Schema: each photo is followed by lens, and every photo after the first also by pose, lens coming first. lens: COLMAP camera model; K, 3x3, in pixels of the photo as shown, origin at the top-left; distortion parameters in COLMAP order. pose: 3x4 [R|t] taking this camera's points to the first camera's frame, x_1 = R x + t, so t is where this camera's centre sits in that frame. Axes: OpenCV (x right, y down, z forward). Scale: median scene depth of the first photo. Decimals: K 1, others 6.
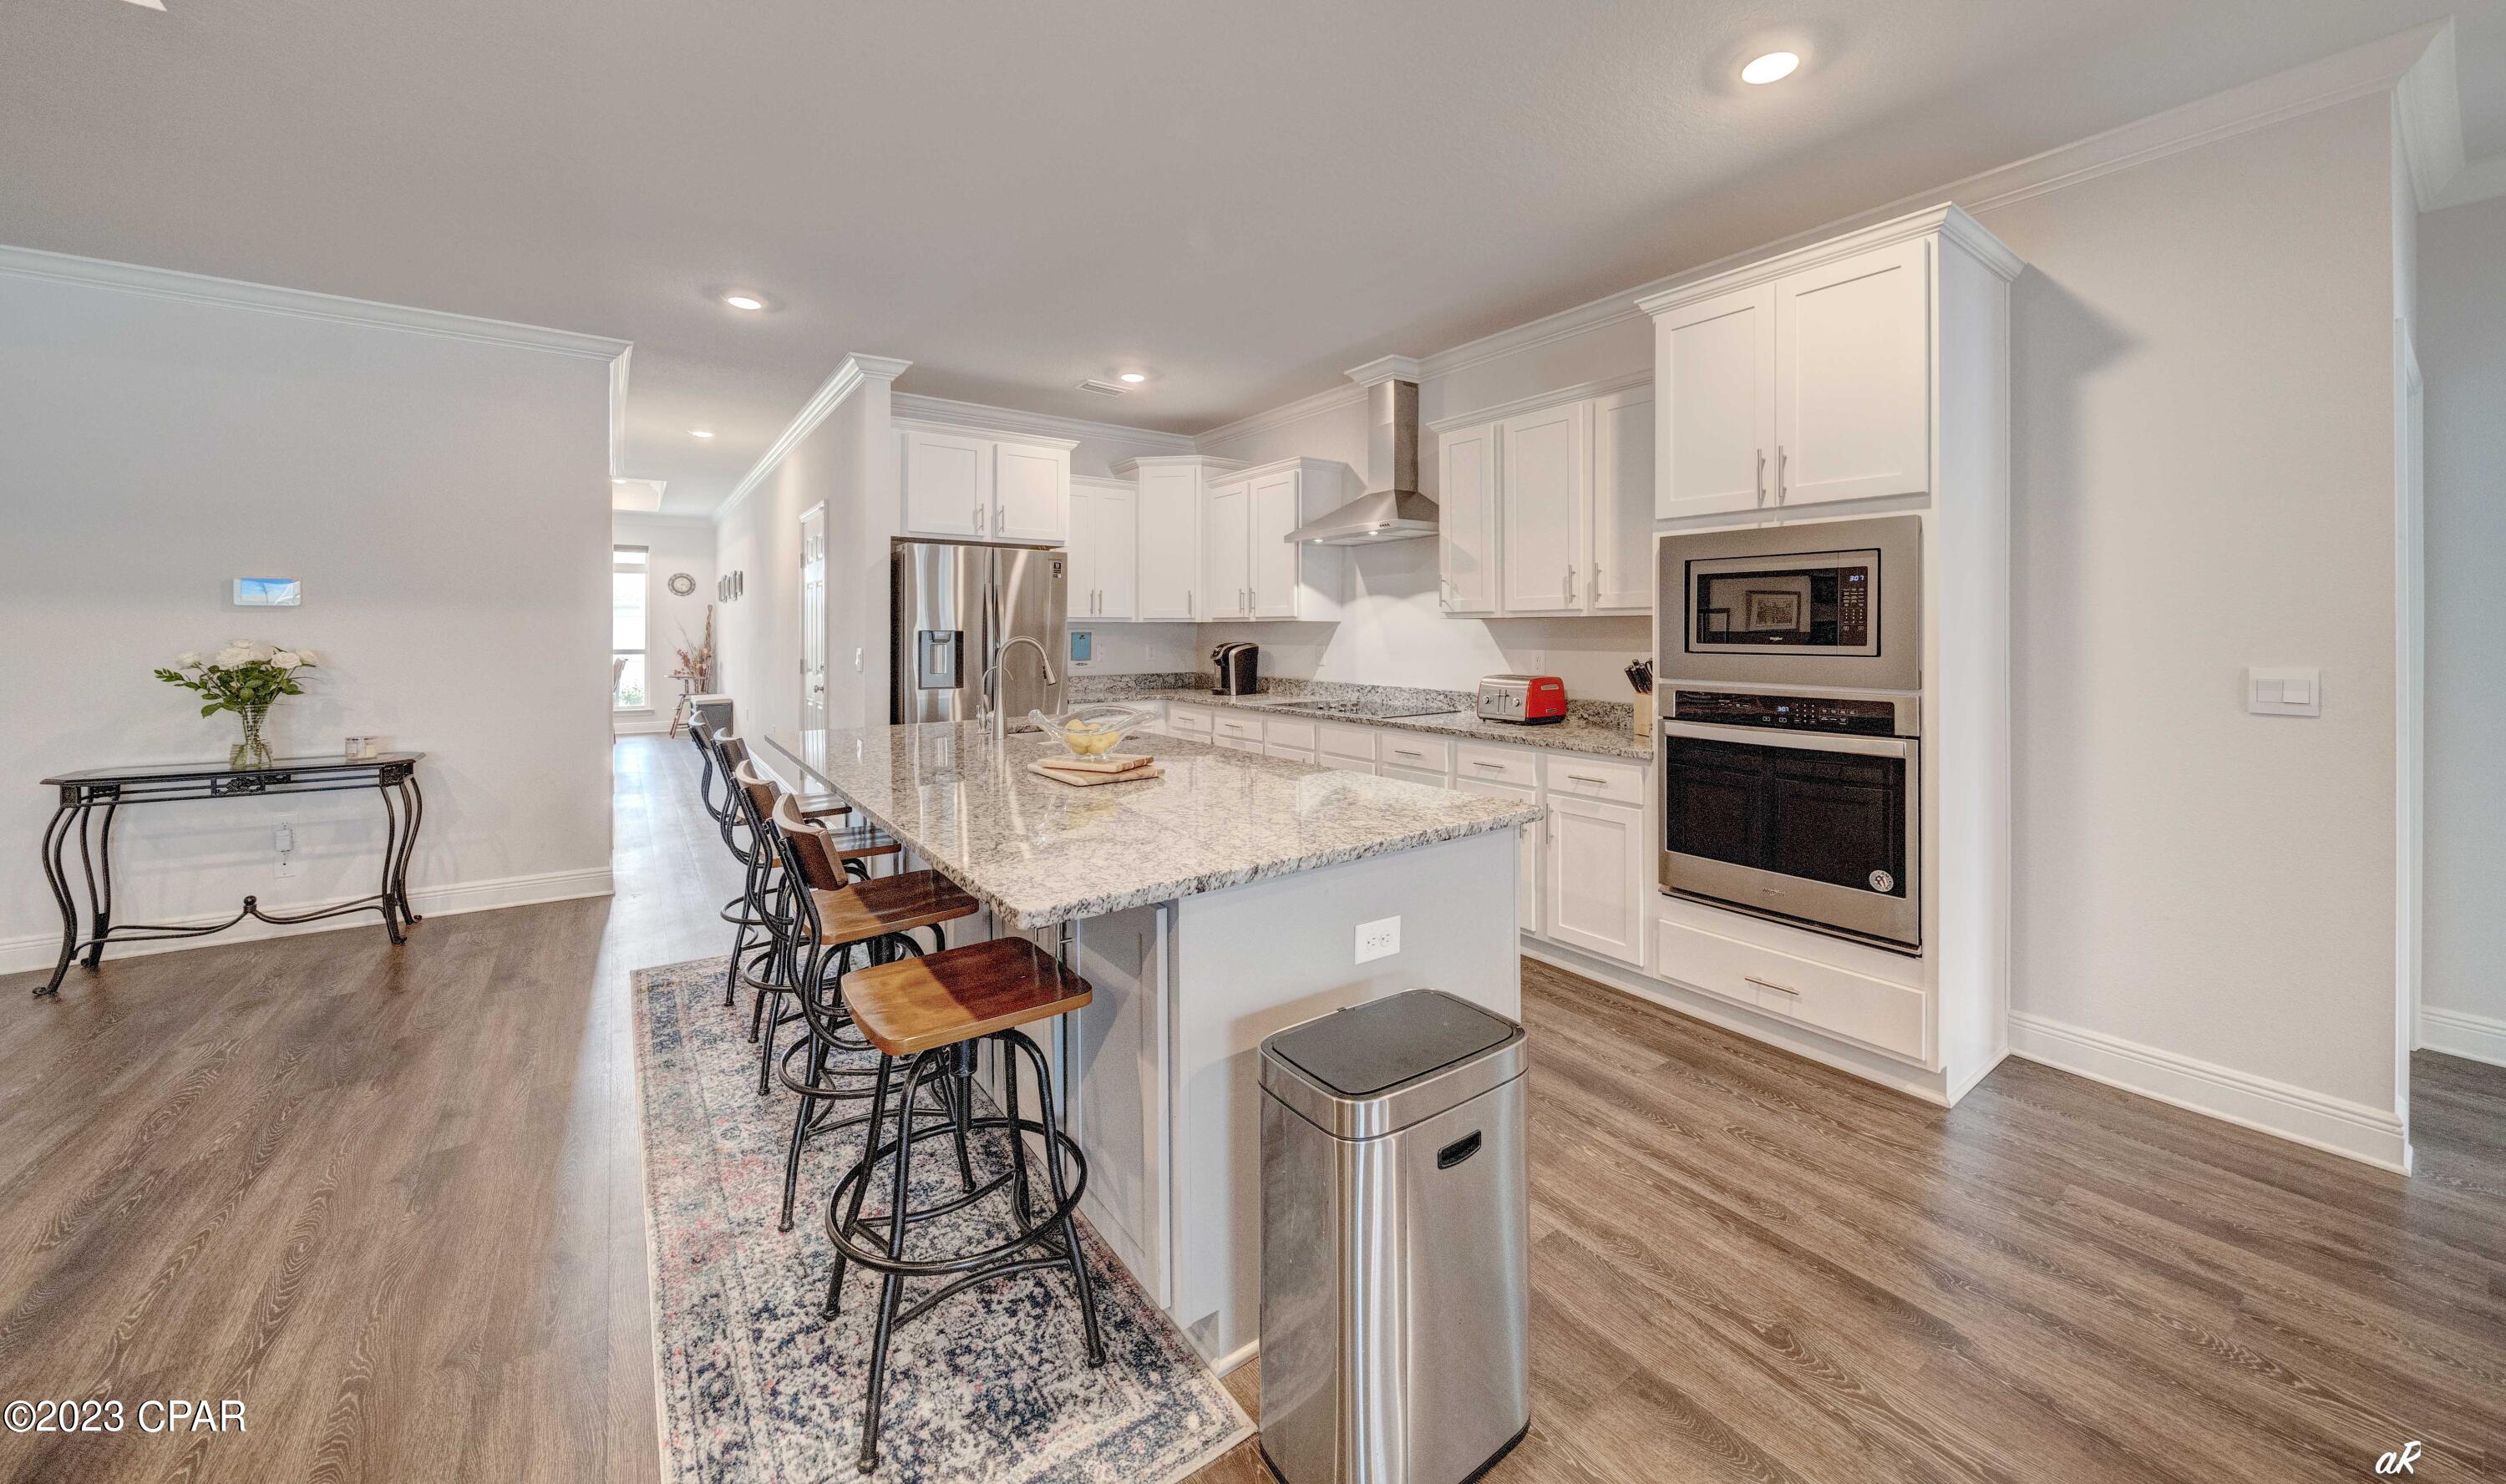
lens RADIAL K [[896.9, 0, 1253.7], [0, 896.9, 642.0], [0, 0, 1]] dist [0.000721, -0.000064]
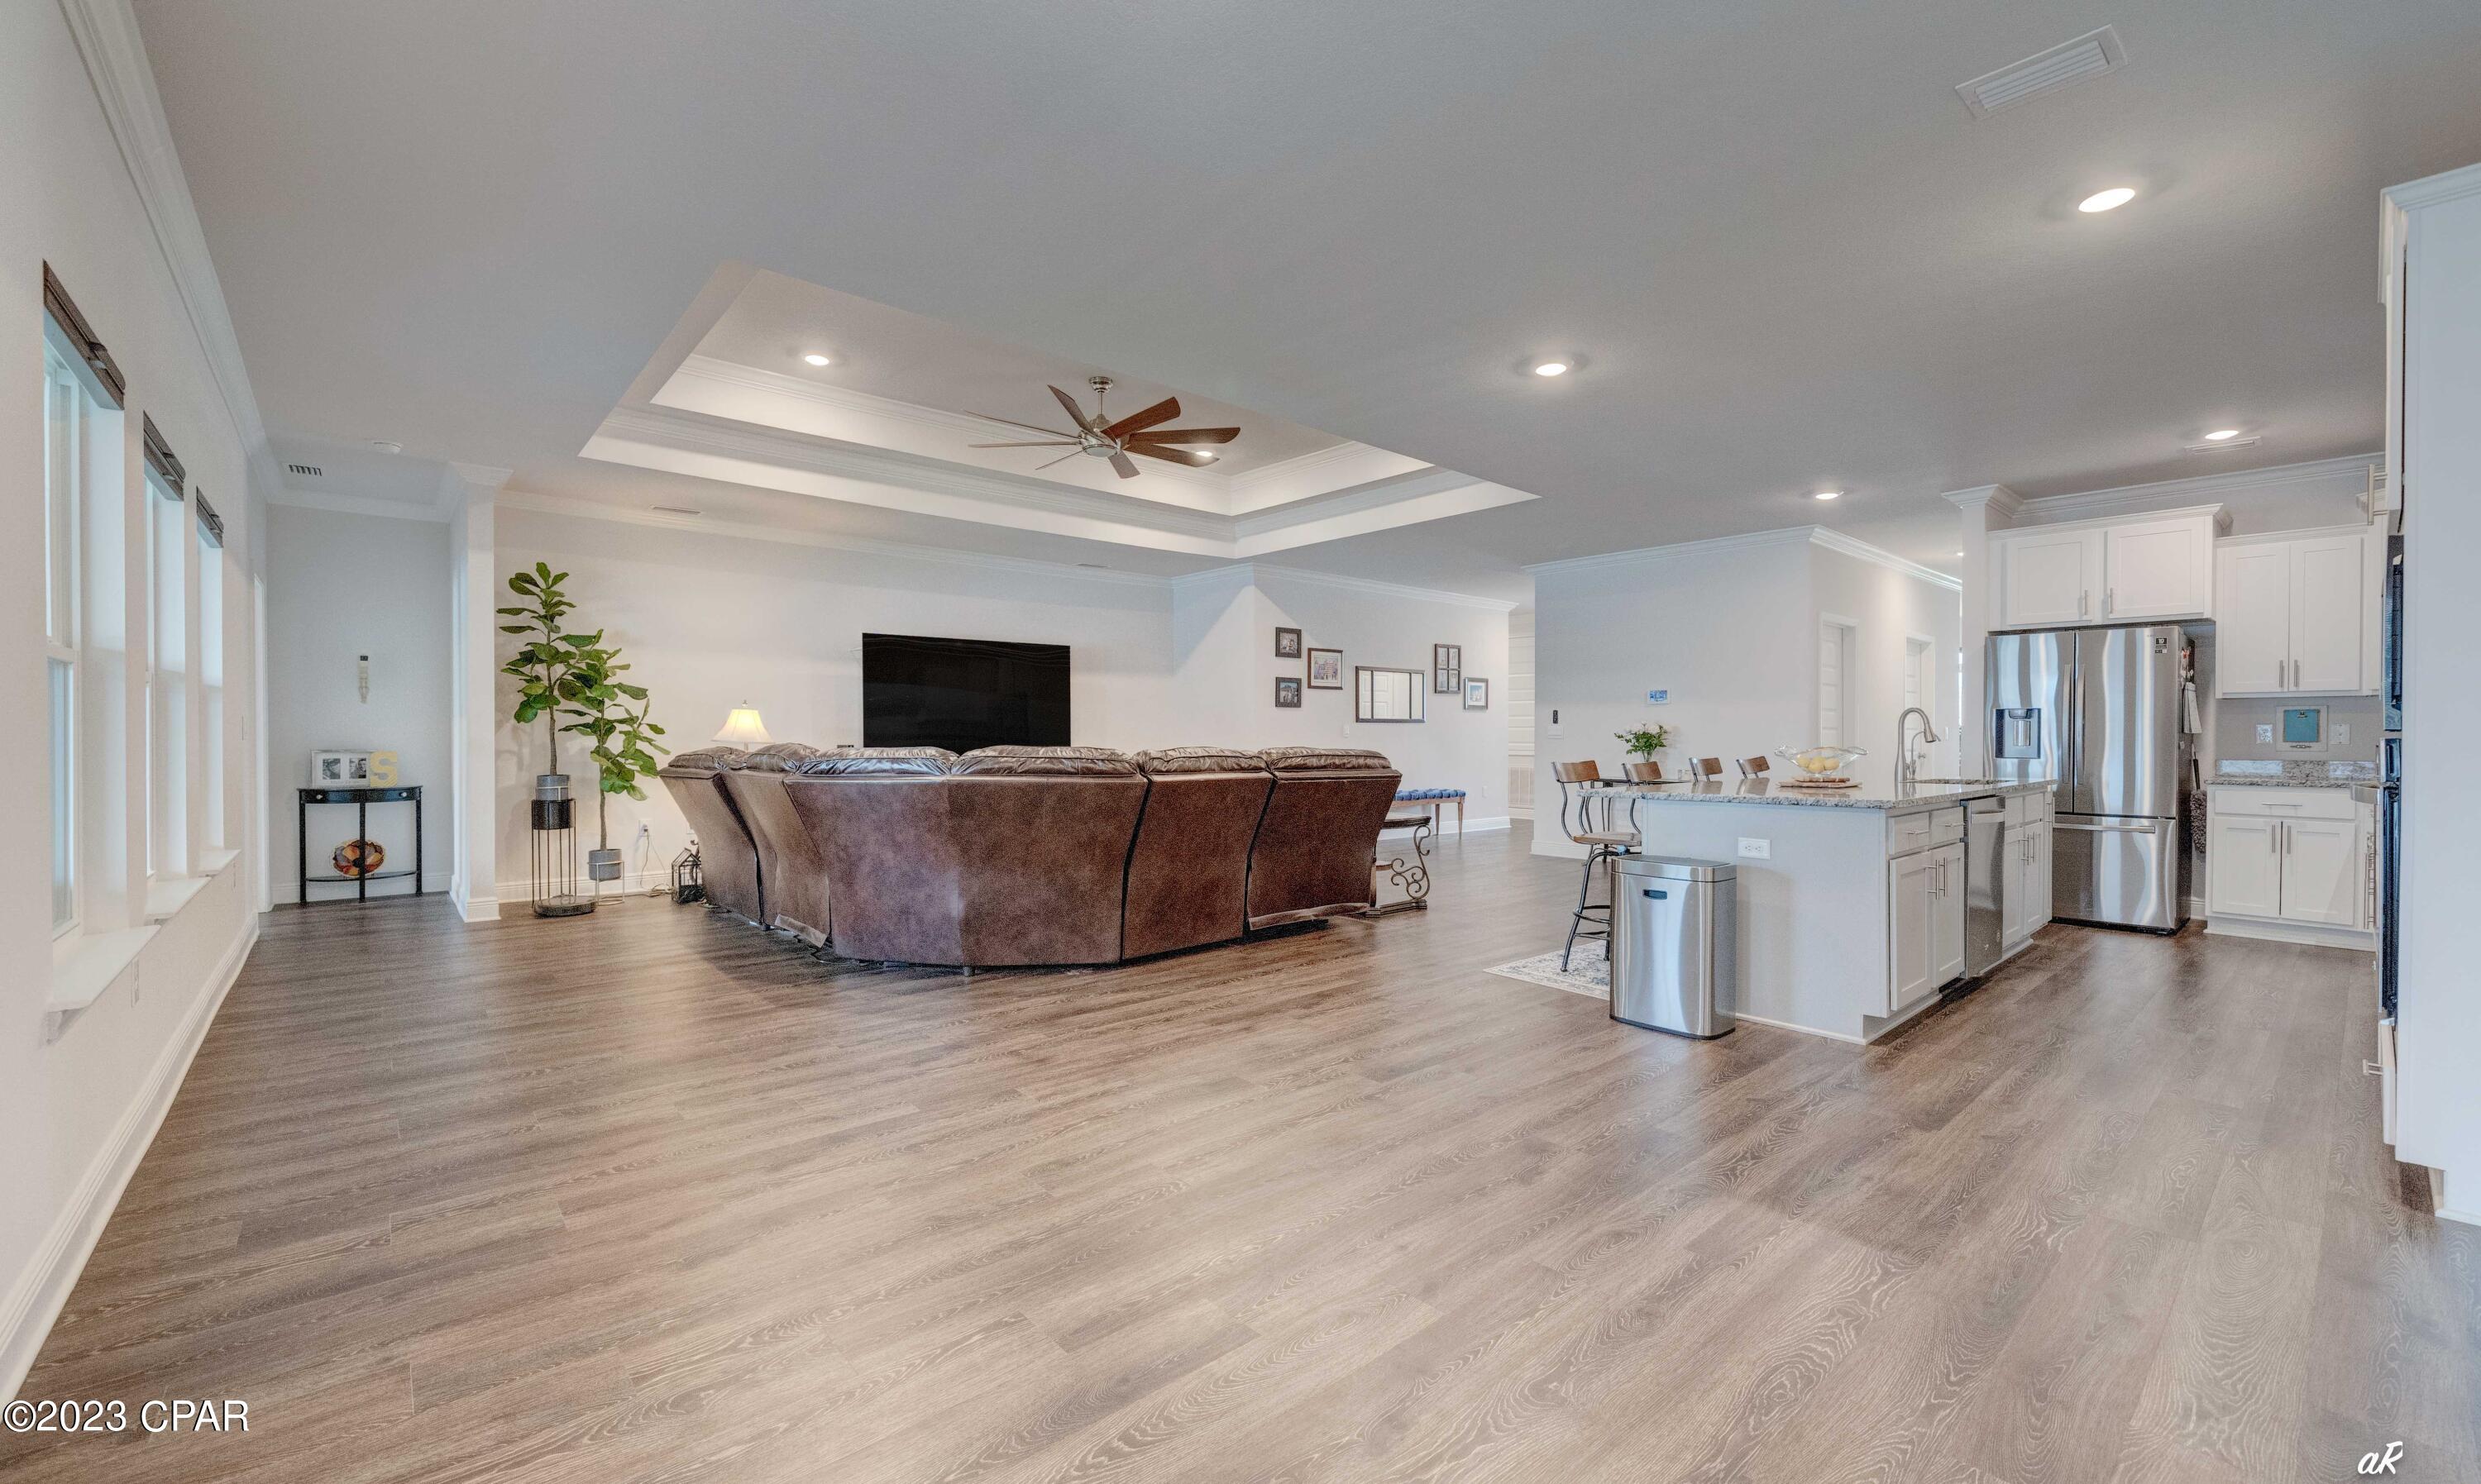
lens RADIAL K [[982.8, 0, 1238.0], [0, 982.8, 741.4], [0, 0, 1]] dist [0.001786, -0.000194]
pose [[0.084459, 0.005148, -0.996414, 0.836146], [-0.013889, 0.999896, 0.003989, 0.039605], [0.996330, 0.013503, 0.084521, -0.121239]]
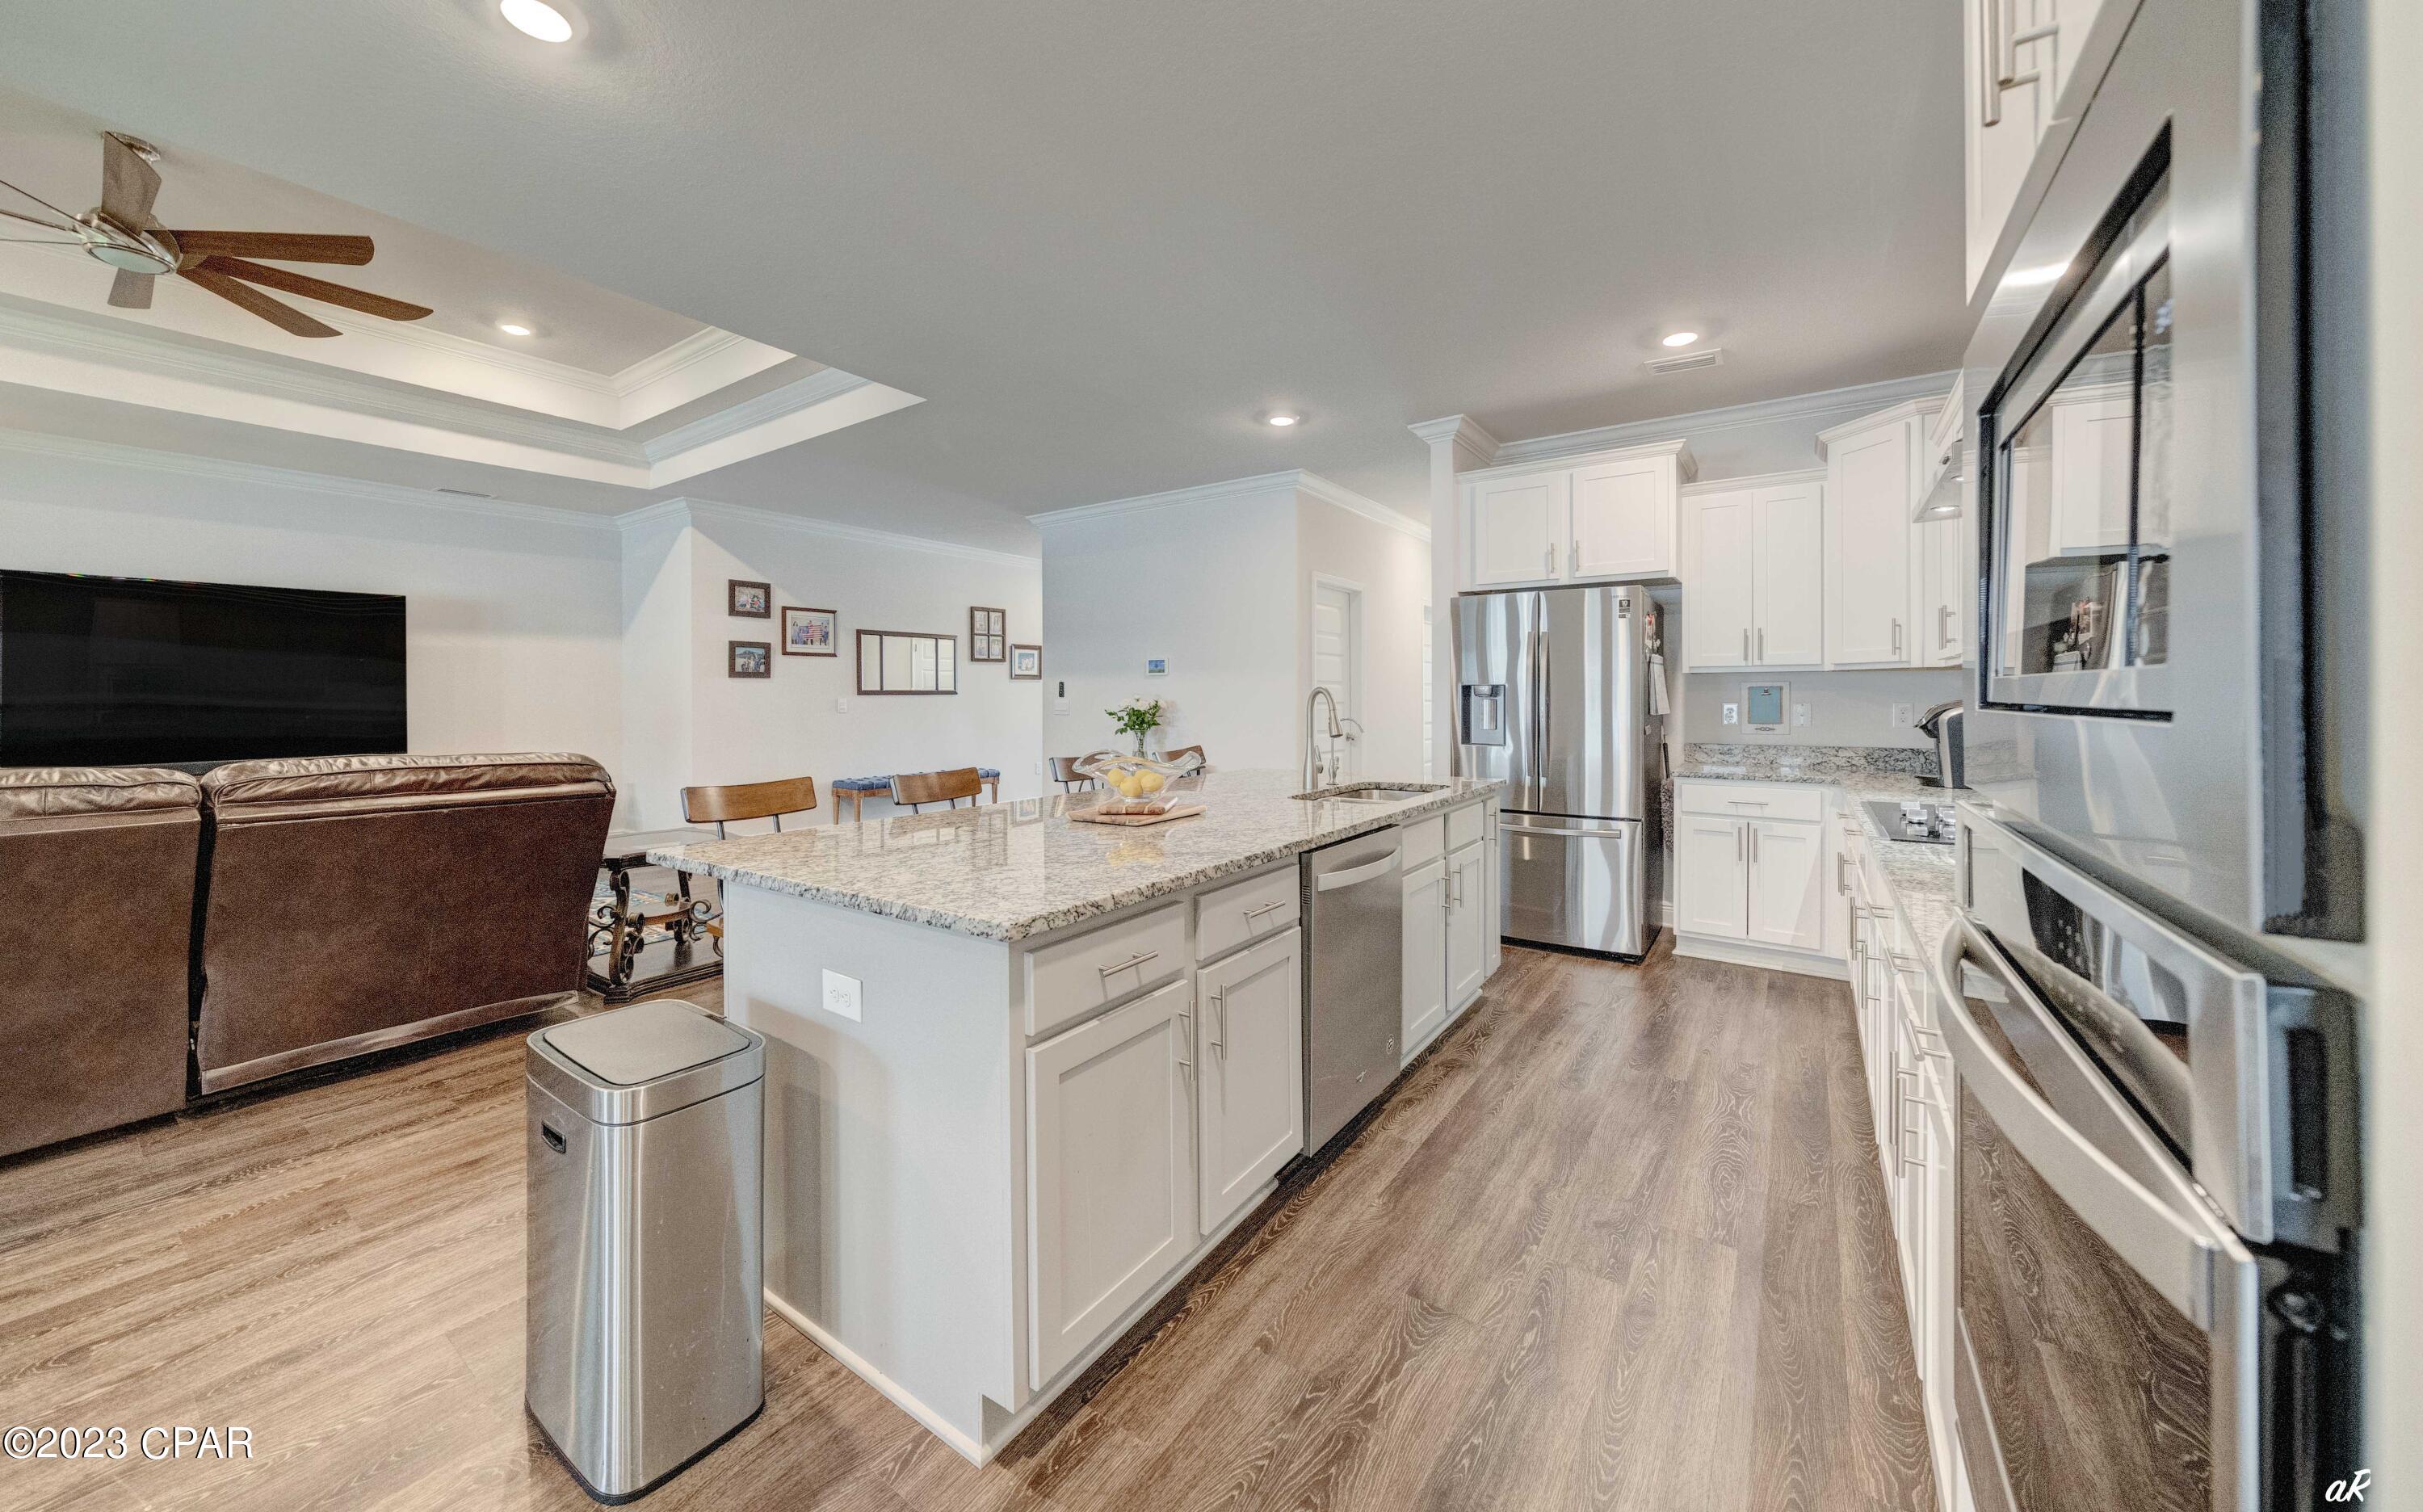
lens RADIAL K [[855.7, 0, 1178.6], [0, 855.7, 693.6], [0, 0, 1]] dist [-0.004899, -0.000044]
pose [[0.306991, -0.005284, -0.951698, 0.419091], [-0.008983, 0.999924, -0.008449, 0.007829], [0.951670, 0.011143, 0.306921, 0.402789]]
